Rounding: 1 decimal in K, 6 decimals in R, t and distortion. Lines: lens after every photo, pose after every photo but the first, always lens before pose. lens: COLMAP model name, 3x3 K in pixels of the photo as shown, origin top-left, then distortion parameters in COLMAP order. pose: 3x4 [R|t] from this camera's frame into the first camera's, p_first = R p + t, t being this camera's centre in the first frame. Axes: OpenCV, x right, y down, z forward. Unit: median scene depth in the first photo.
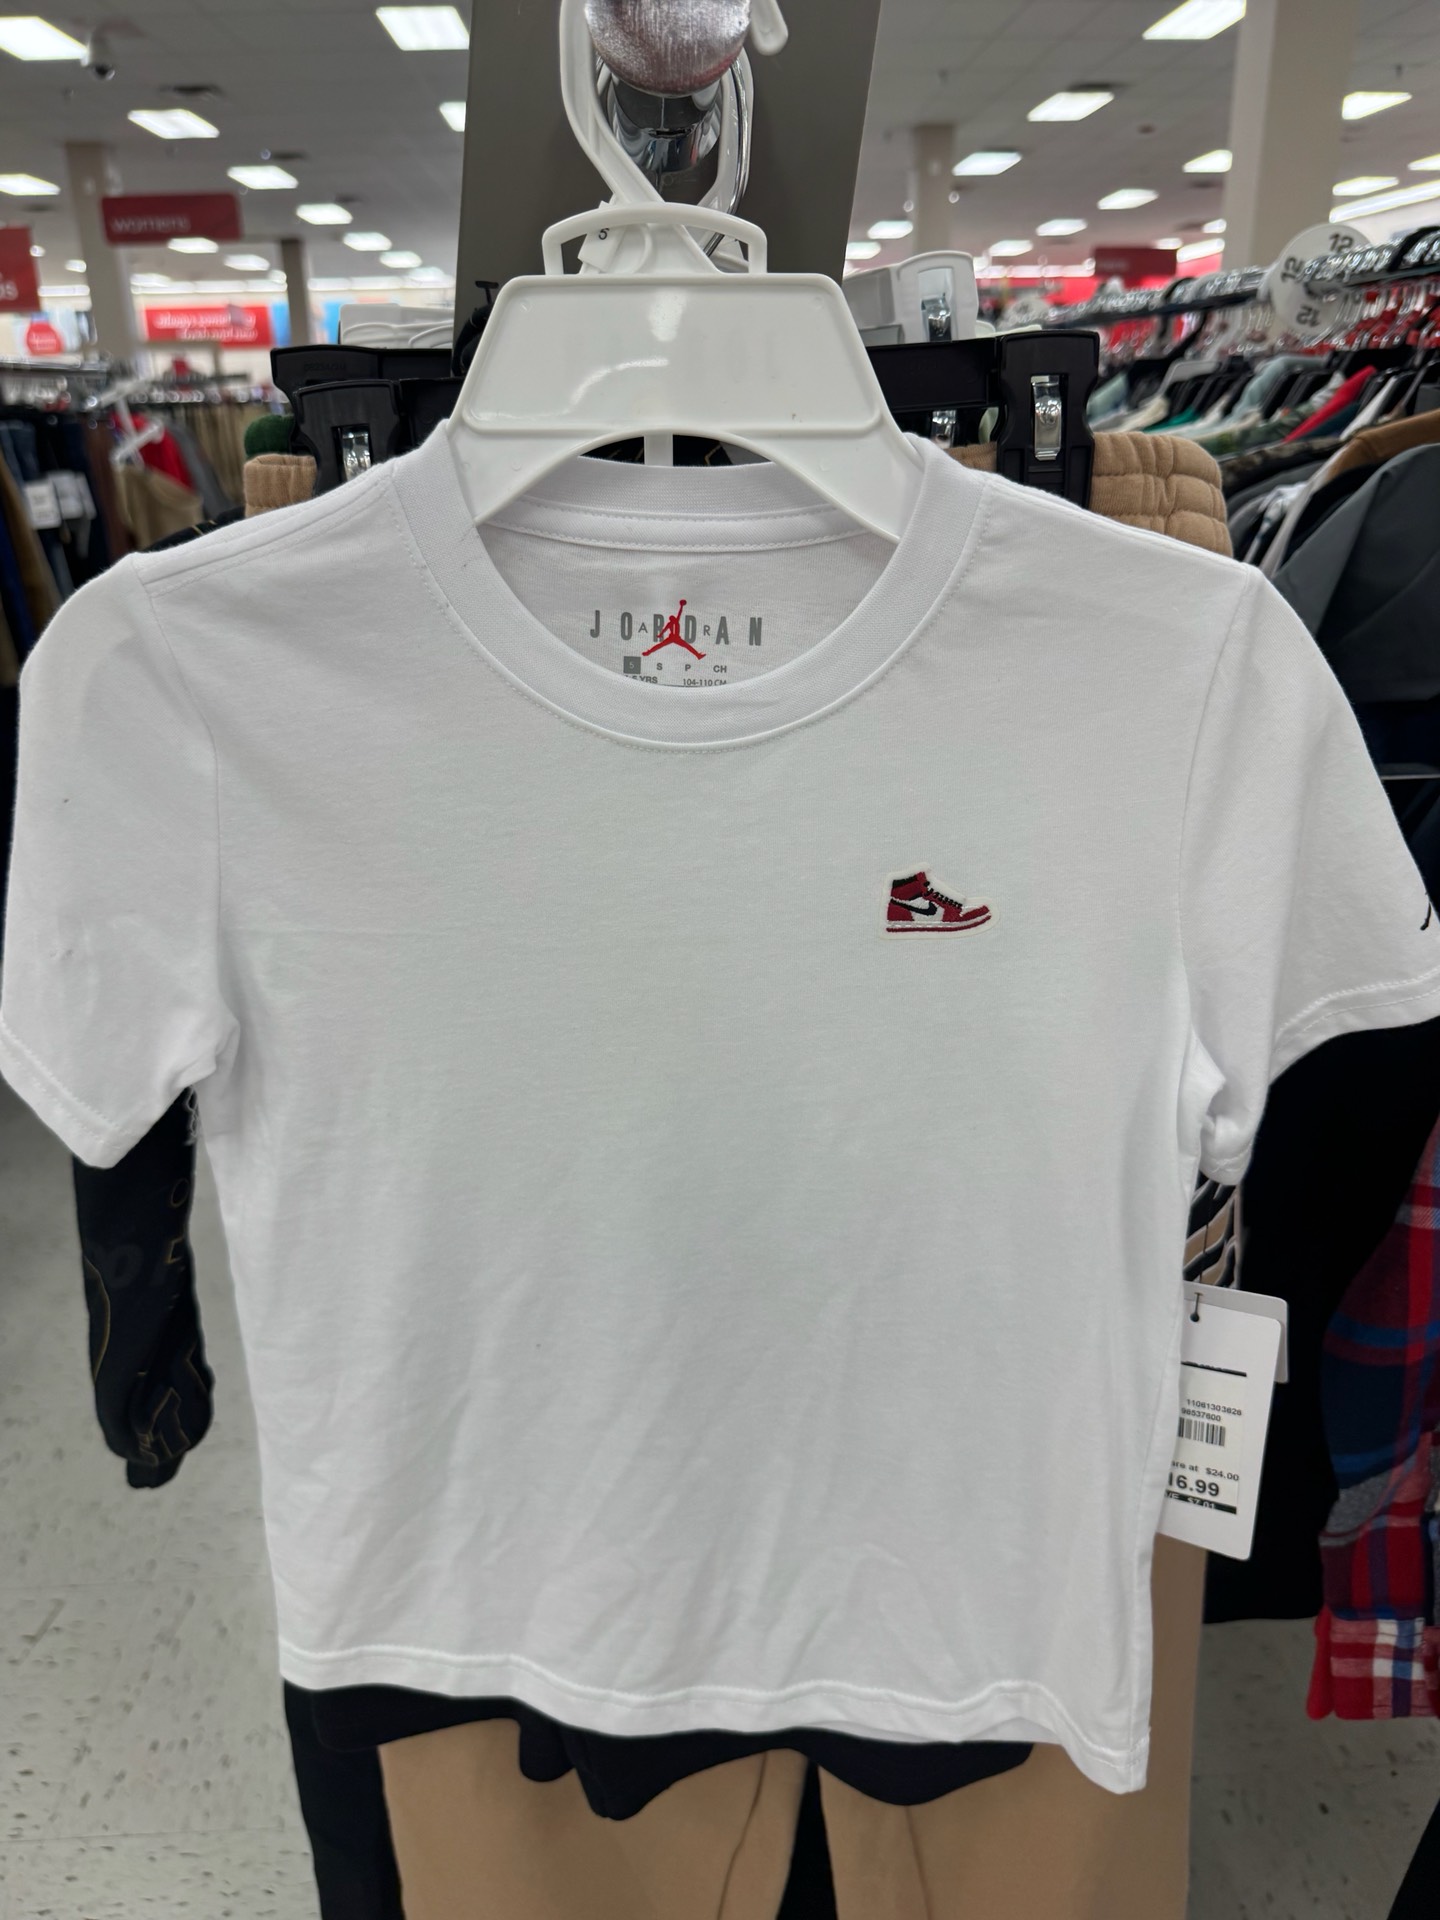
lens RADIAL K [[1388.8, 0, 694.6], [0, 1388.8, 950.5], [0, 0, 1]] dist [-0.015638, -0.001803]
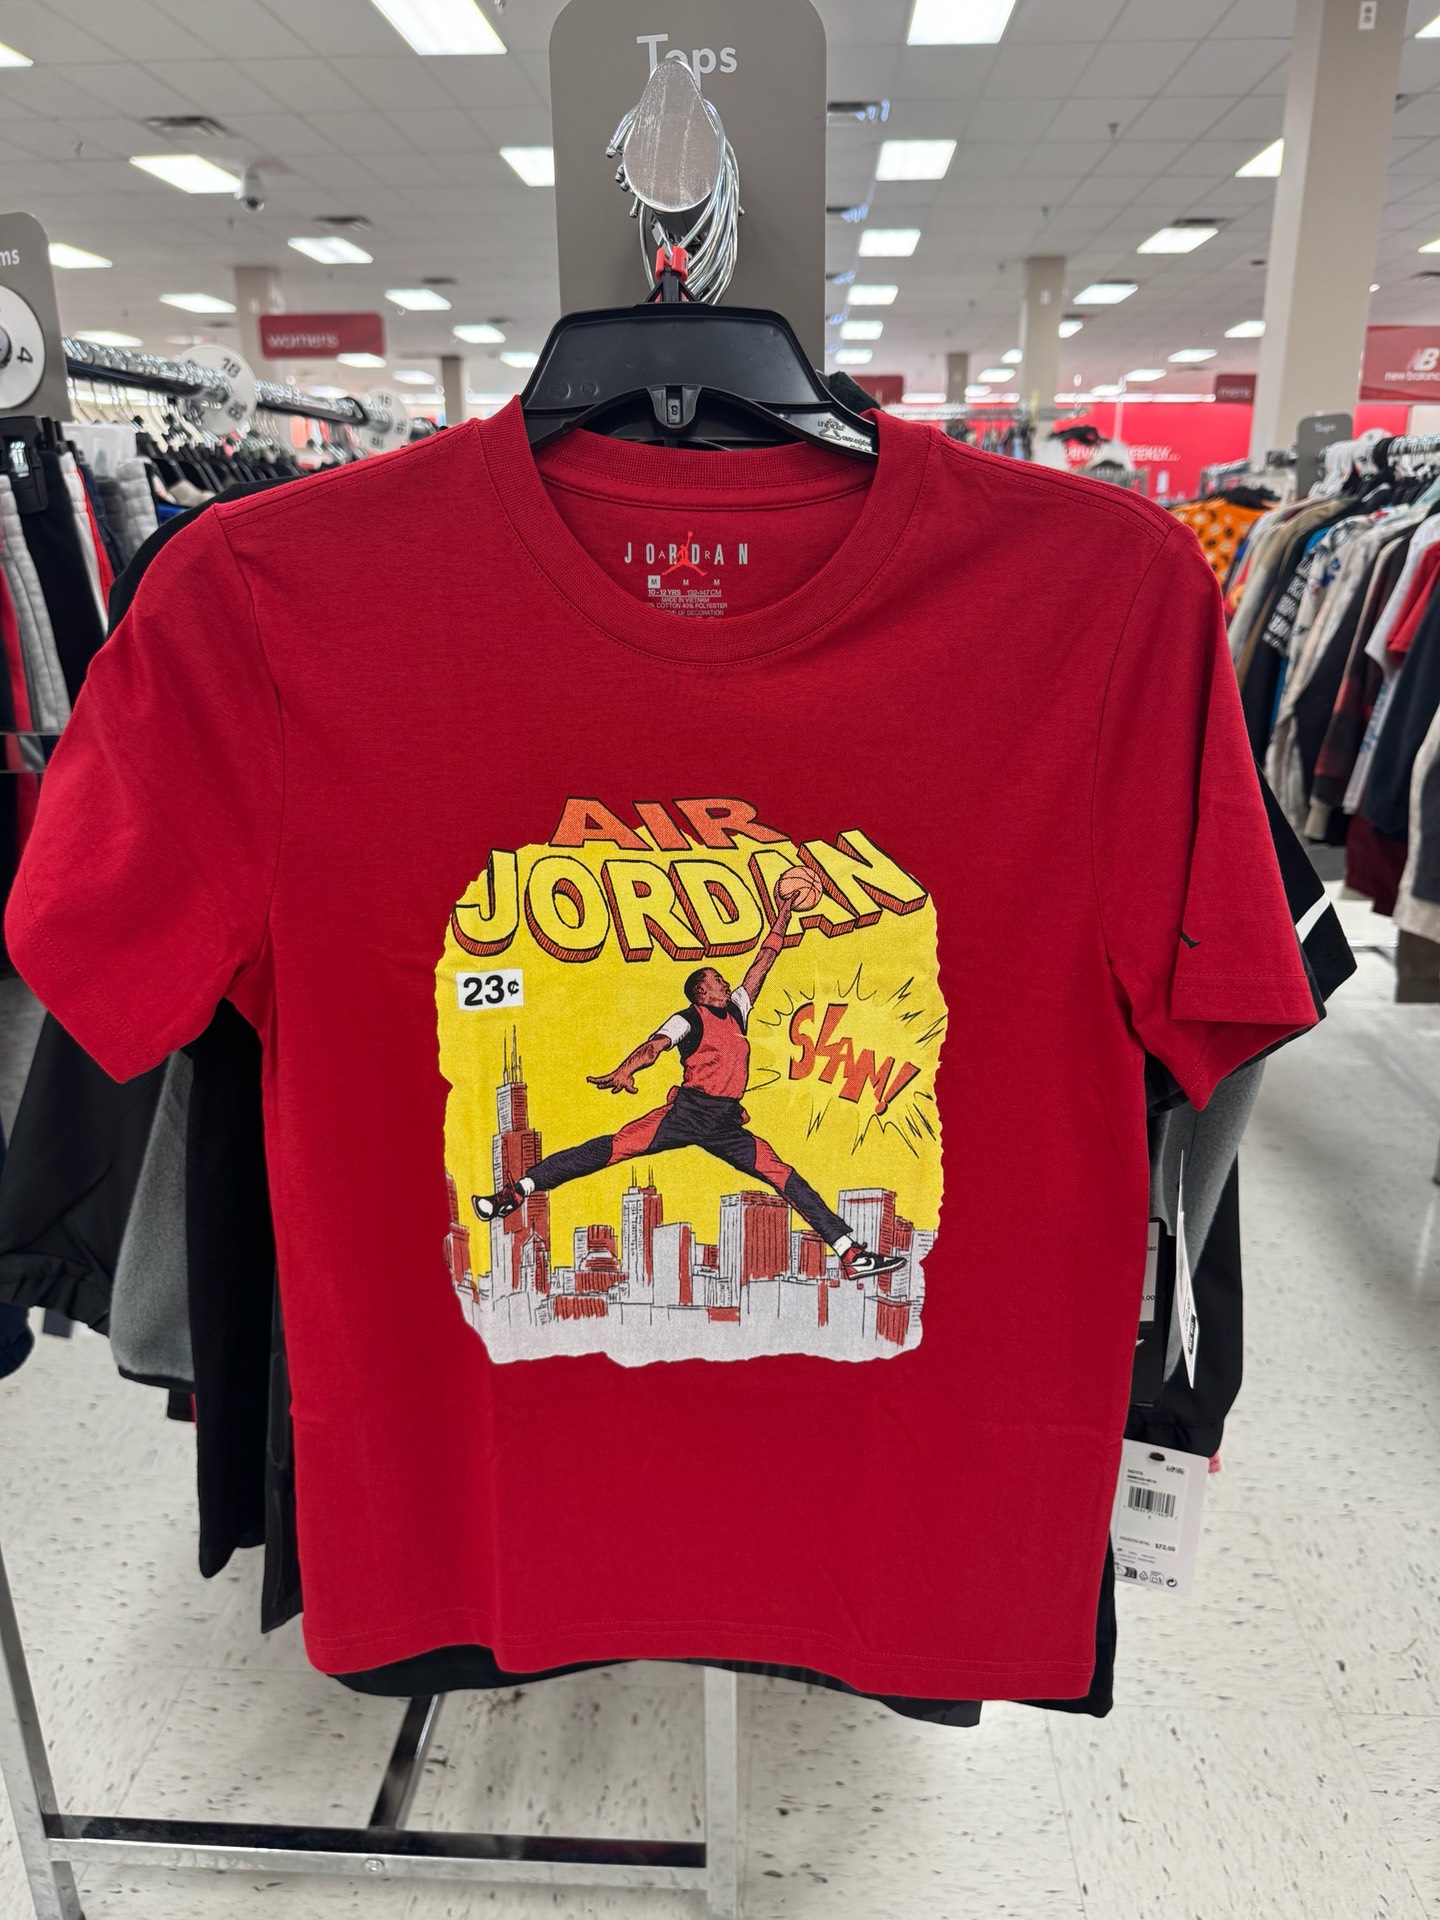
lens RADIAL K [[1381.5, 0, 720.0], [0, 1381.5, 960.0], [0, 0, 1]] dist [-0.013645, -0.001661]
pose [[0.995237, 0.049223, -0.084149, 0.440006], [-0.054632, 0.996502, -0.063232, 0.070096], [0.080743, 0.067528, 0.994445, -0.123922]]
